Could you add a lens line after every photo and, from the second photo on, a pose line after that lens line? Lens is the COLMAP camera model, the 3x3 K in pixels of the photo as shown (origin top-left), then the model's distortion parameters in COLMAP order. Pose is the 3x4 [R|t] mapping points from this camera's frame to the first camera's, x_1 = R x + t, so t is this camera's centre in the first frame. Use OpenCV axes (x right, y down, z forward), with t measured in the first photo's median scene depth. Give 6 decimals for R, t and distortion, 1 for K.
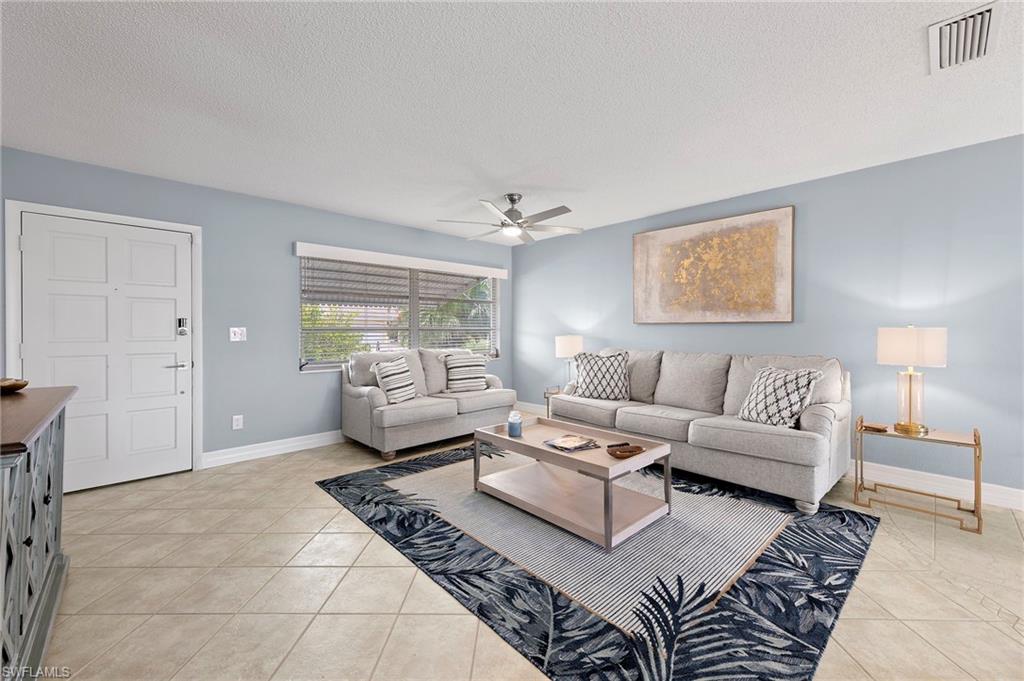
lens RADIAL K [[423.3, 0, 520.1], [0, 423.3, 333.0], [0, 0, 1]] dist [0.002298, 0.000215]
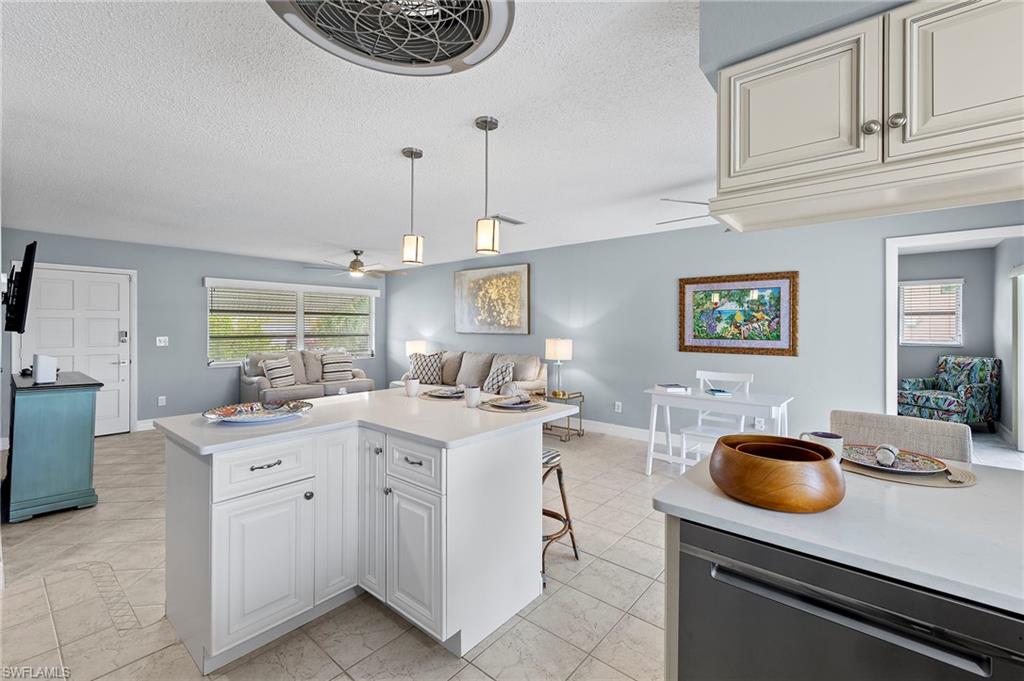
lens RADIAL K [[445.1, 0, 514.5], [0, 445.1, 333.1], [0, 0, 1]] dist [0.011540, -0.000188]
pose [[0.994345, 0.002131, 0.106181, 0.354459], [-0.002361, 0.999995, 0.002045, -0.029102], [-0.106176, -0.002284, 0.994345, -0.623108]]
